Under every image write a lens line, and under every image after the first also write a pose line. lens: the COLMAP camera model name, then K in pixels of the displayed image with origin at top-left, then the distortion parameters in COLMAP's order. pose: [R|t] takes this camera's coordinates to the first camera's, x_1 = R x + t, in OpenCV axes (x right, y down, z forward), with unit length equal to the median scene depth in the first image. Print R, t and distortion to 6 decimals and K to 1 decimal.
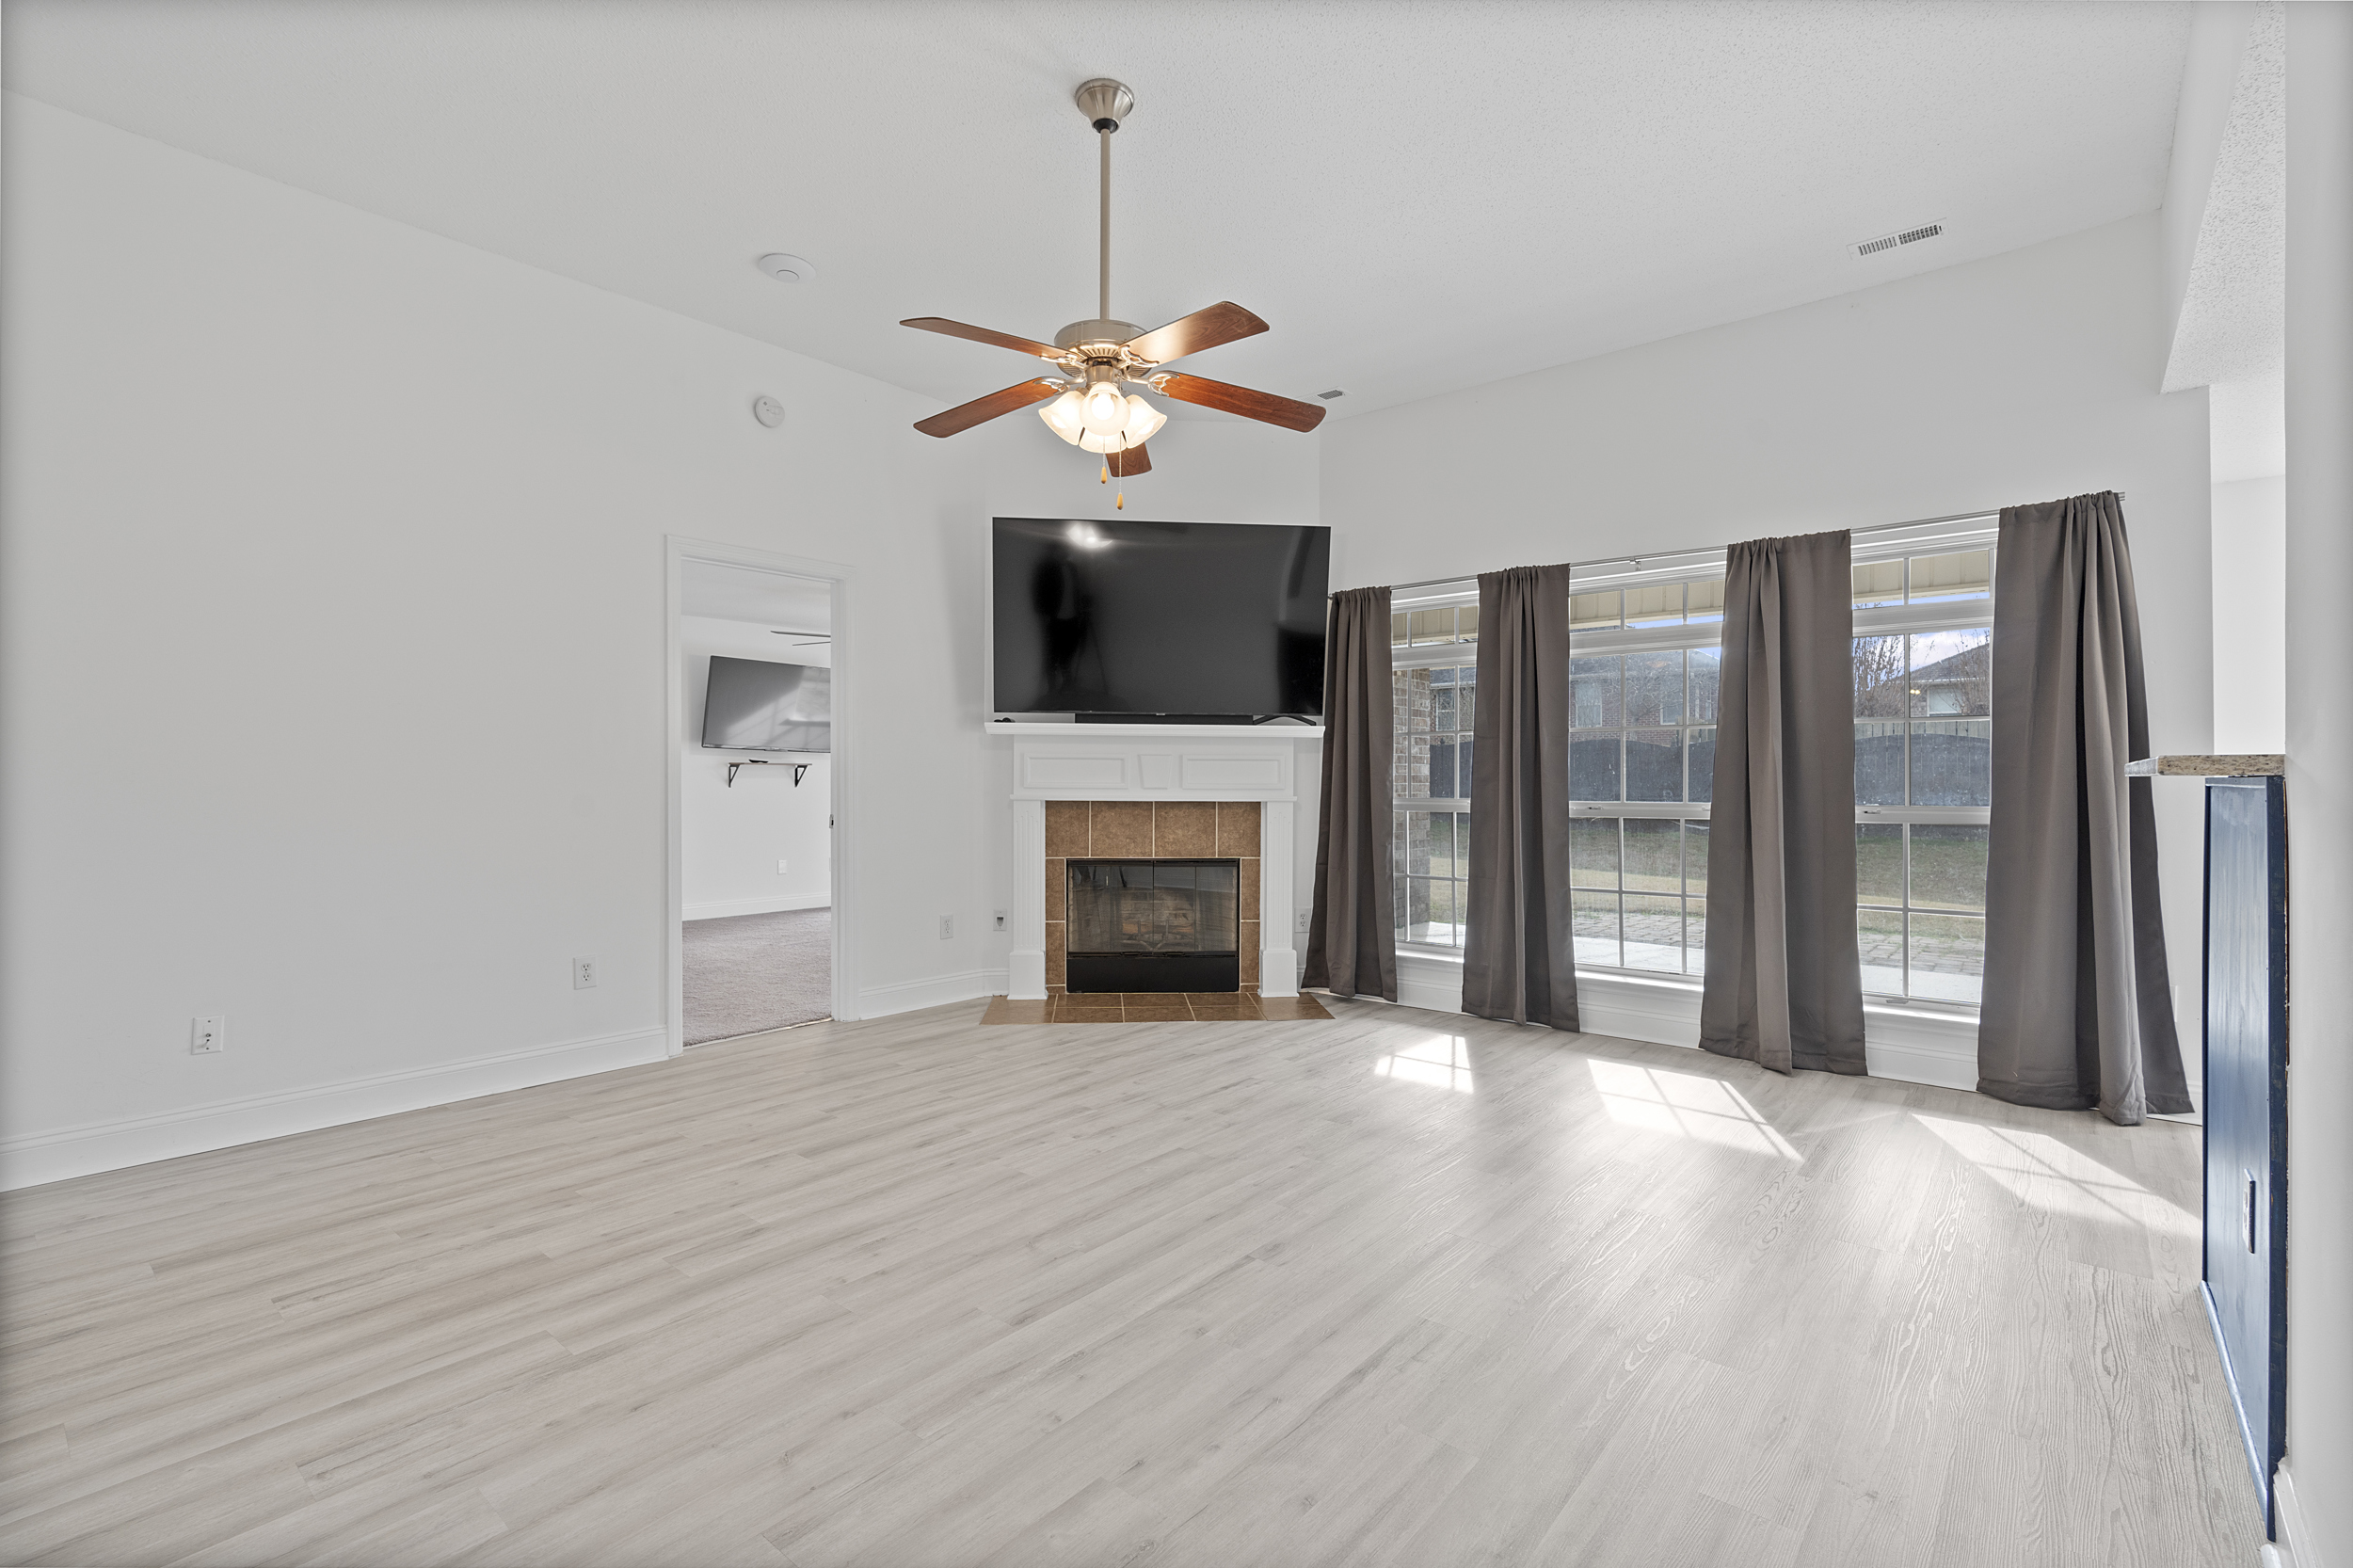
lens RADIAL K [[1059.1, 0, 1181.0], [0, 1059.1, 777.0], [0, 0, 1]] dist [-0.013020, 0.004339]
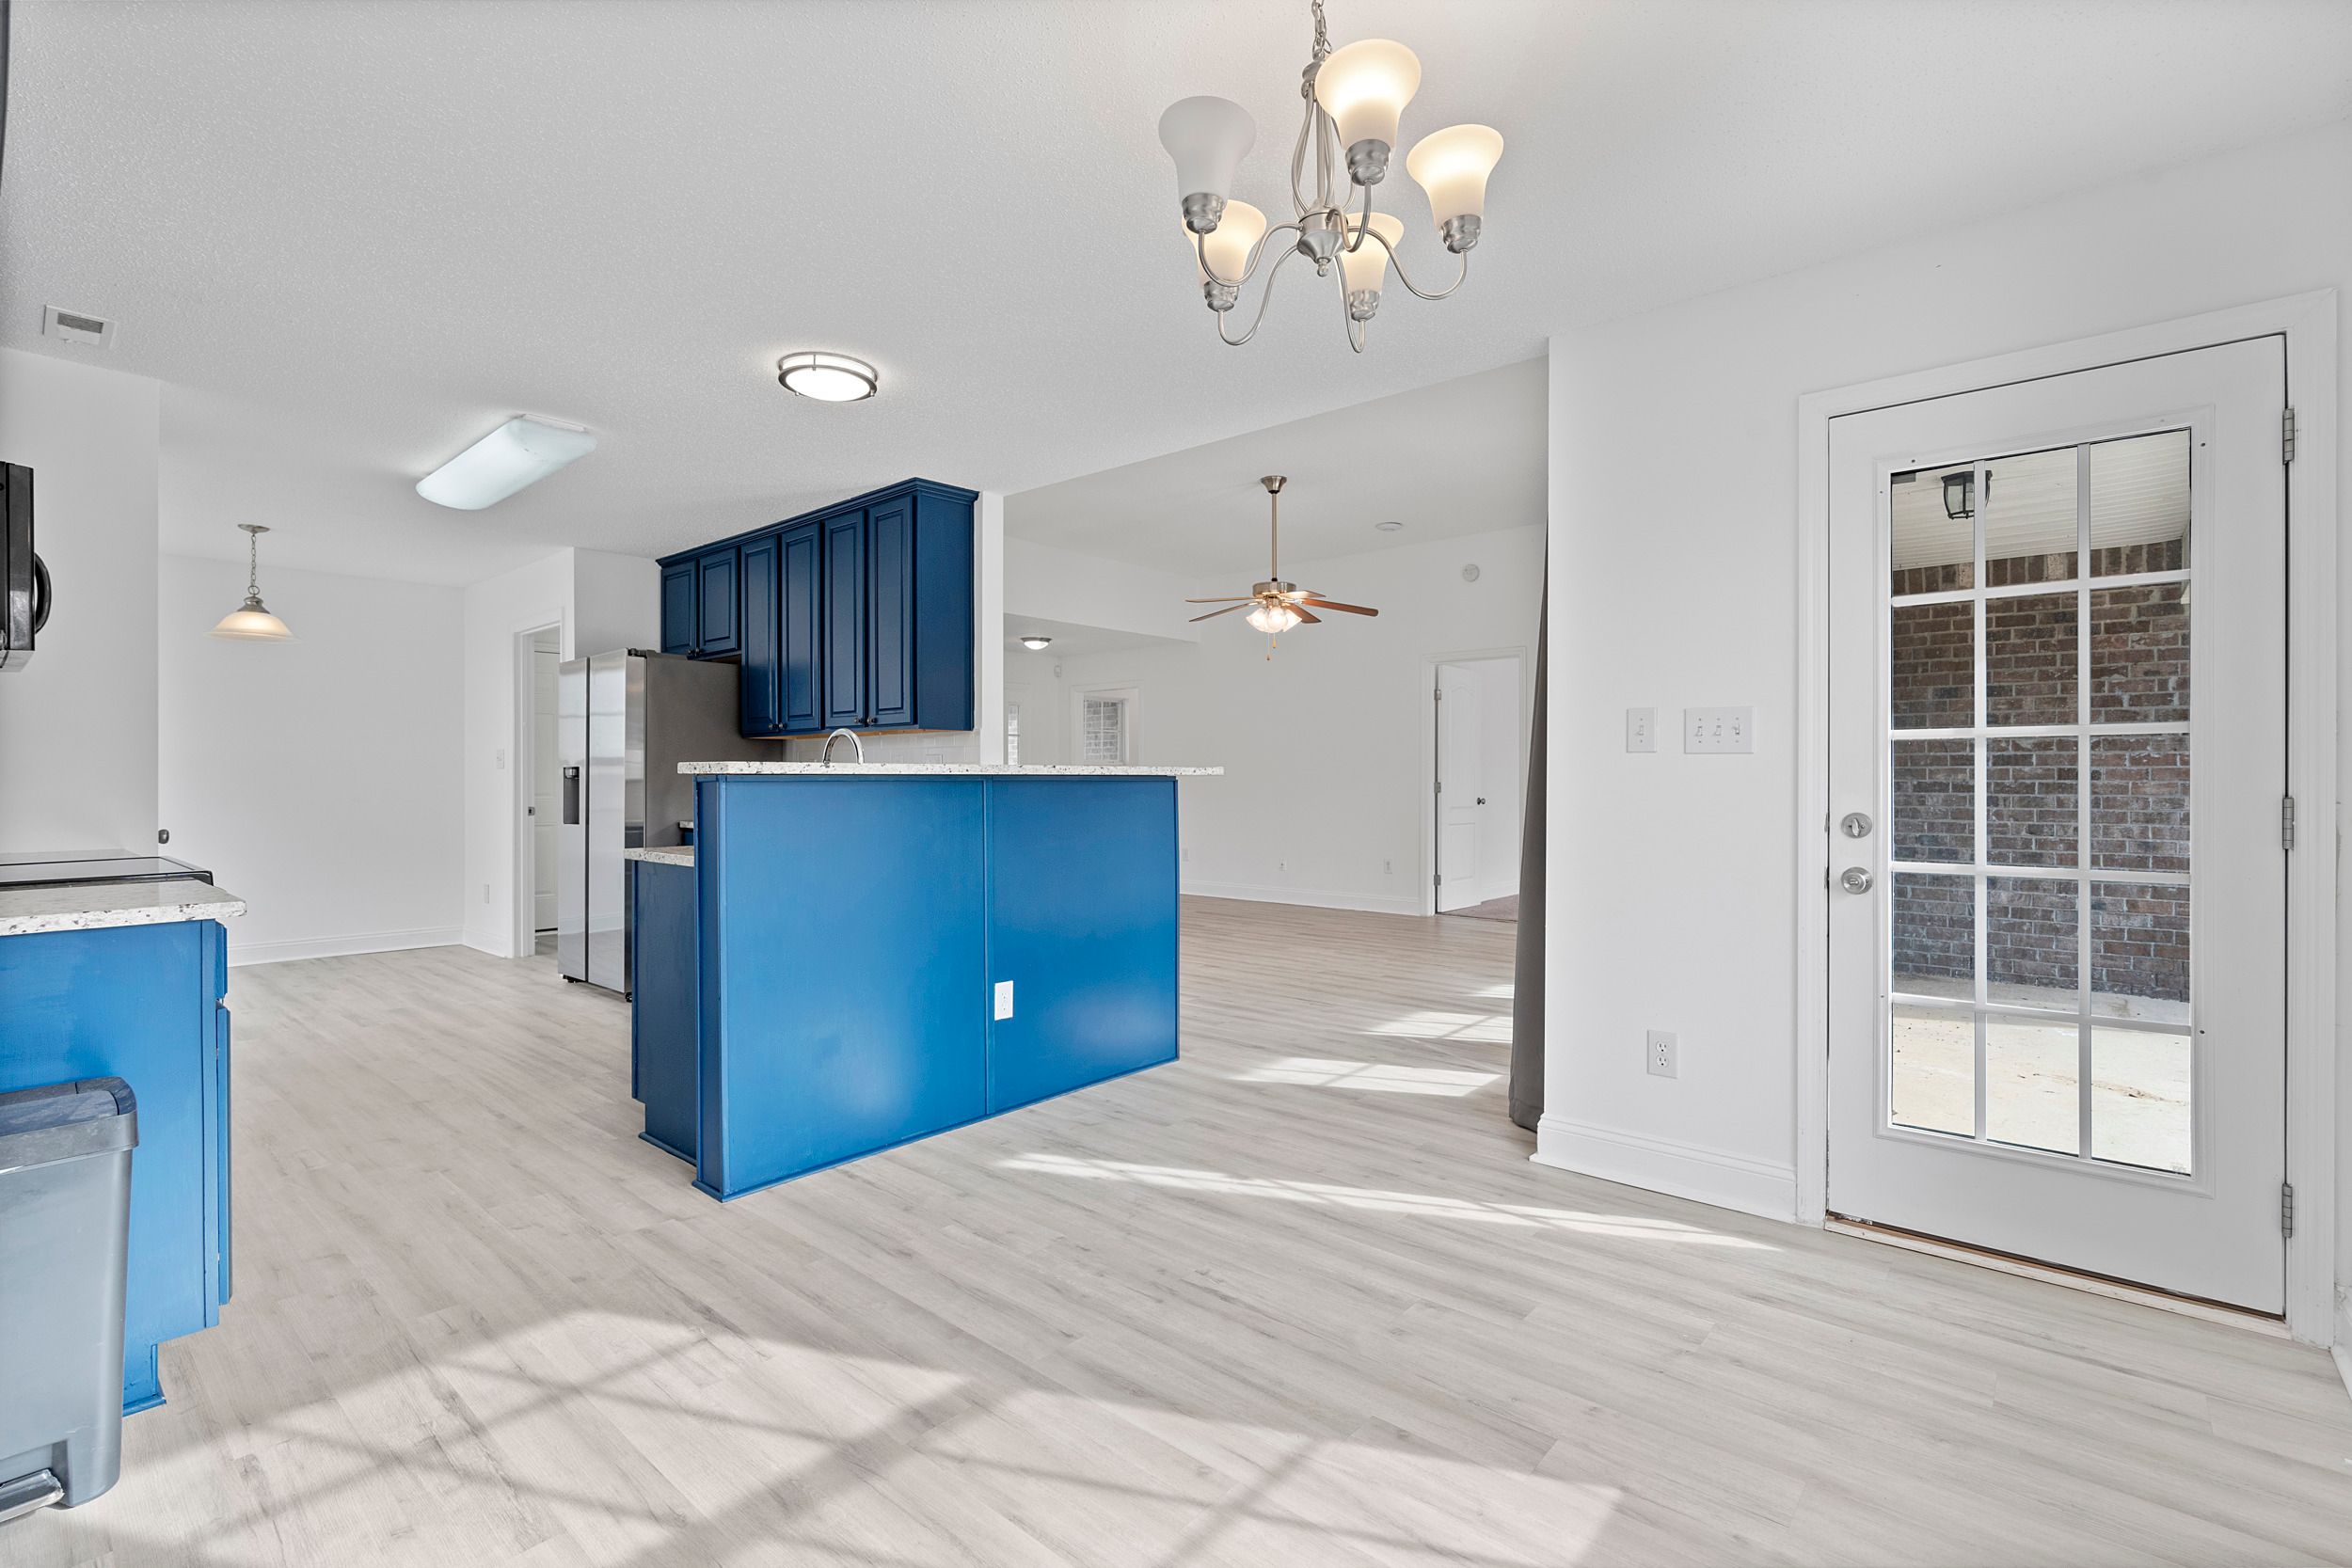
lens RADIAL K [[1058.6, 0, 1180.5], [0, 1058.6, 777.0], [0, 0, 1]] dist [-0.013020, 0.004339]
pose [[-0.010490, -0.000853, -0.999945, 1.789446], [0.002730, 0.999996, -0.000882, 0.003711], [0.999941, -0.002739, -0.010488, 0.657250]]
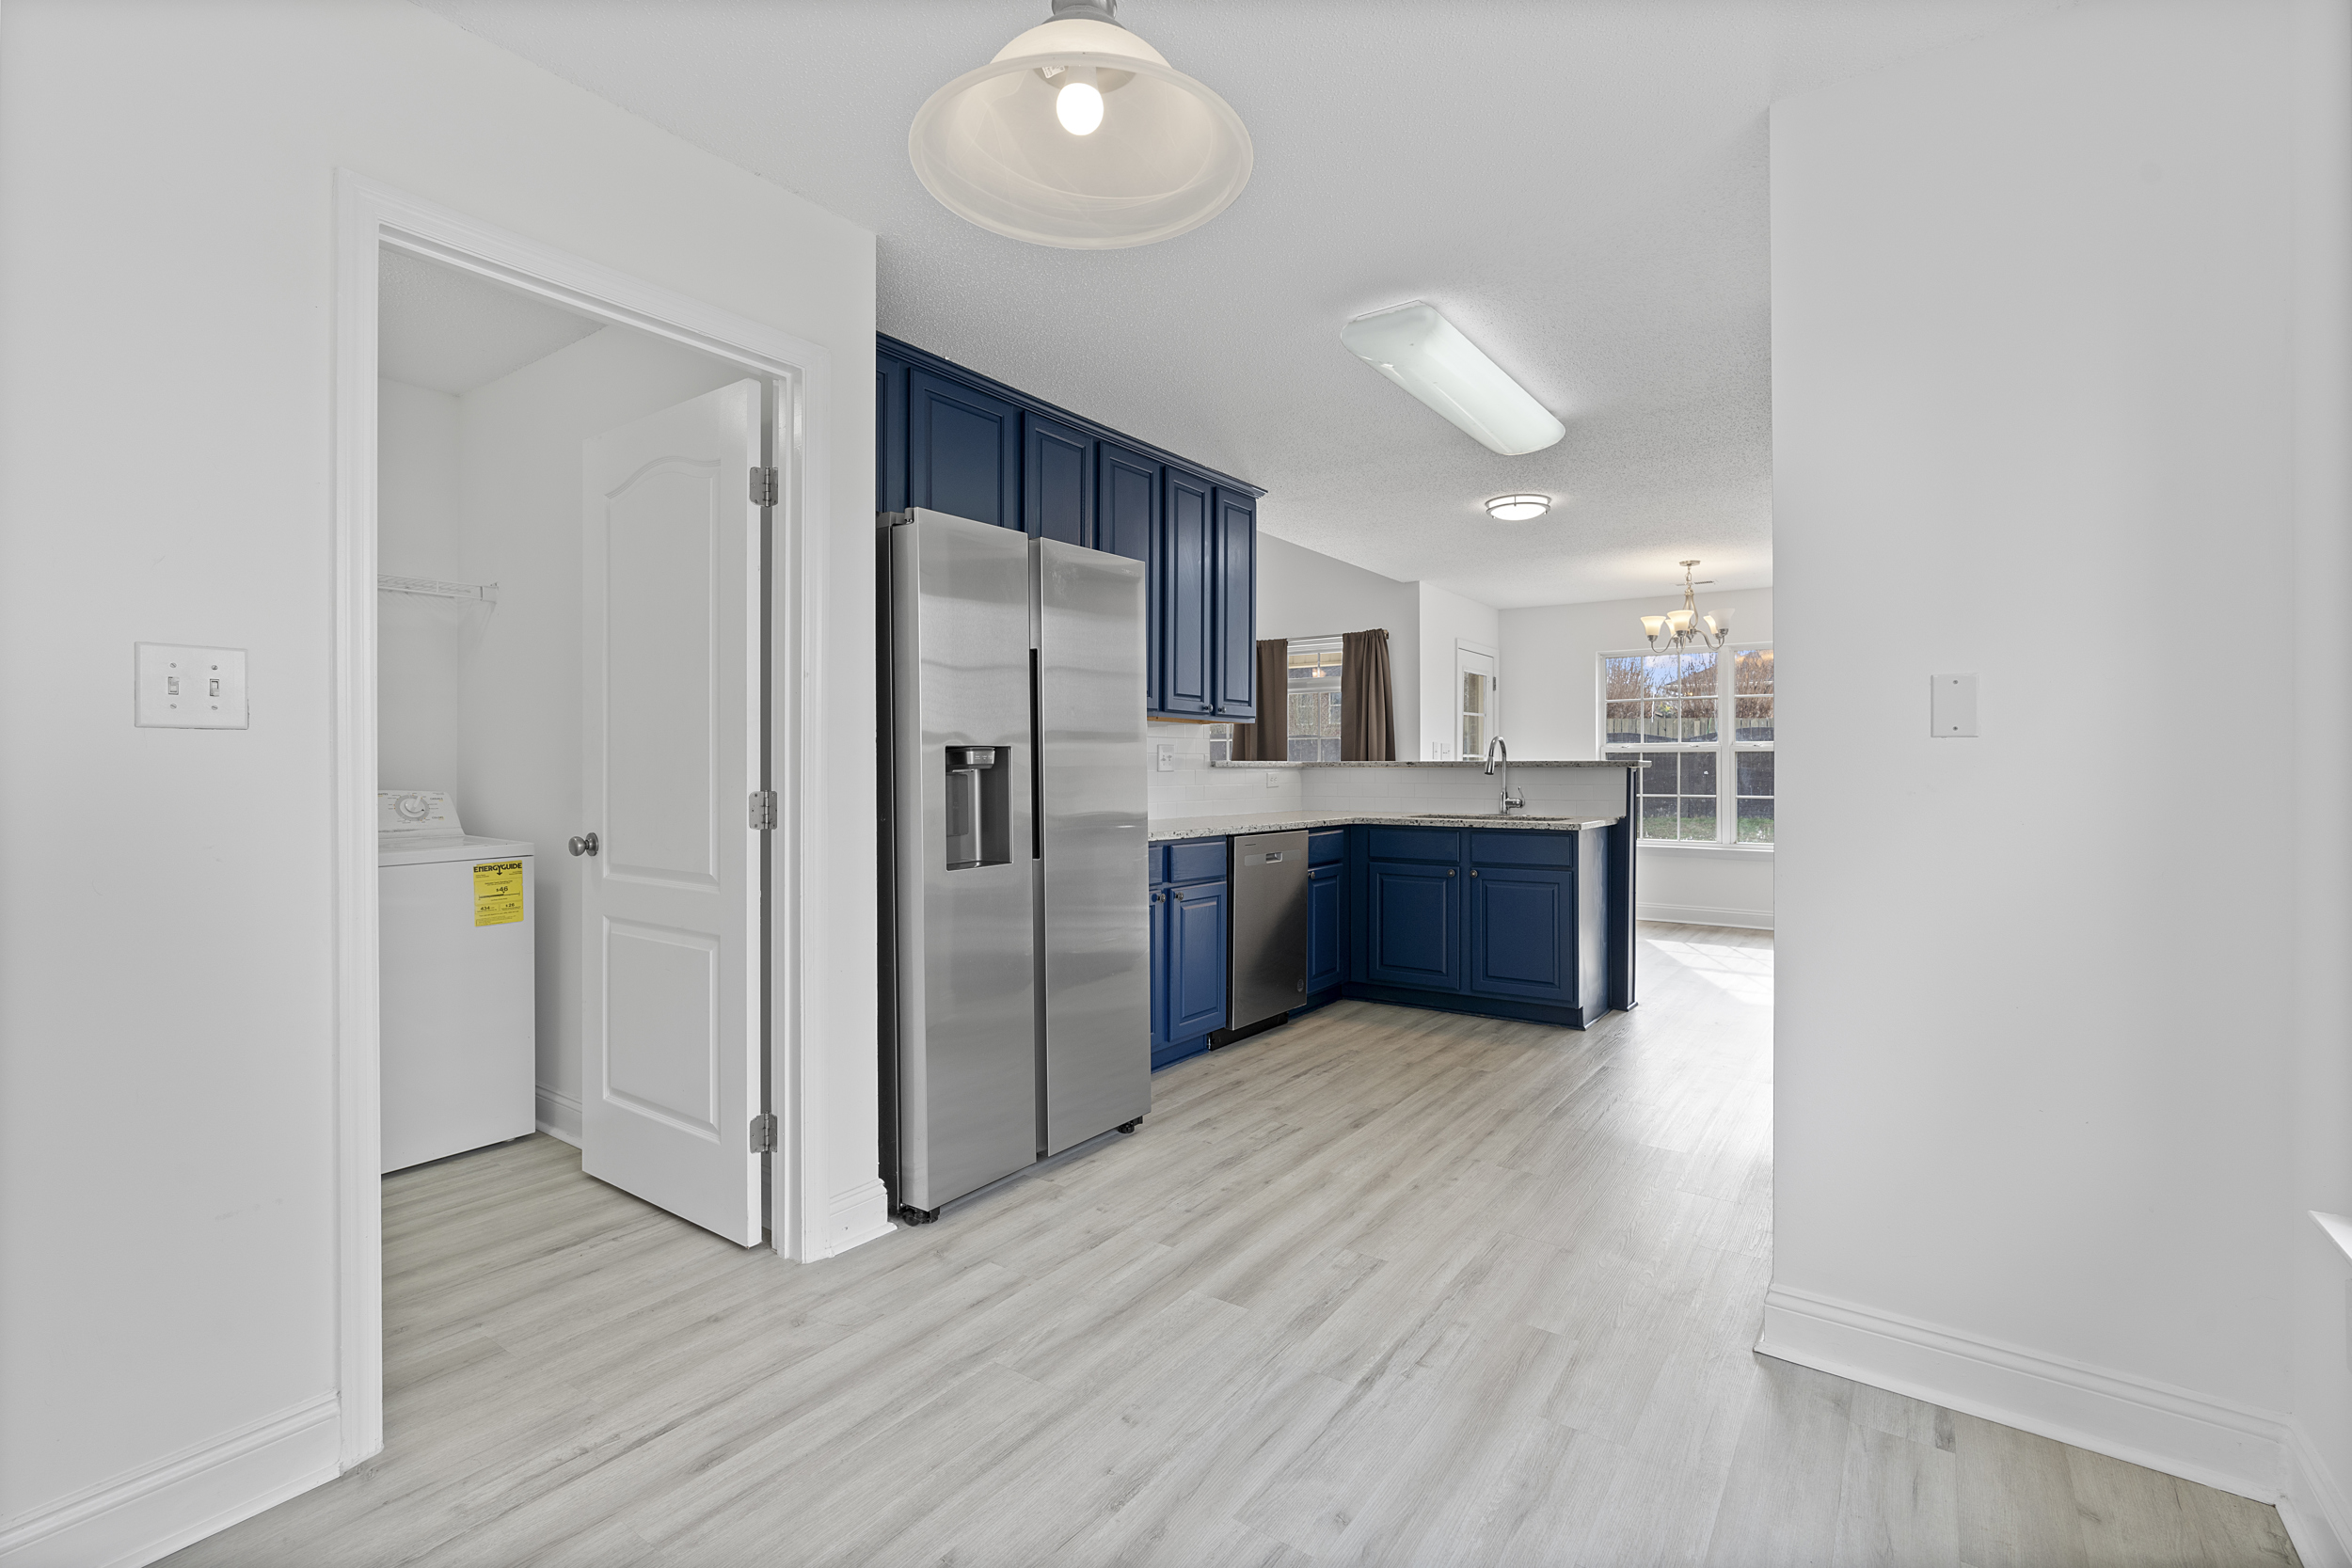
lens RADIAL K [[1061.5, 0, 1183.5], [0, 1061.5, 766.2], [0, 0, 1]] dist [-0.013171, 0.000156]
pose [[0.996458, 0.002035, 0.084063, 0.311761], [-0.002100, 0.999998, 0.000682, -0.001565], [-0.084061, -0.000856, 0.996460, -1.023251]]
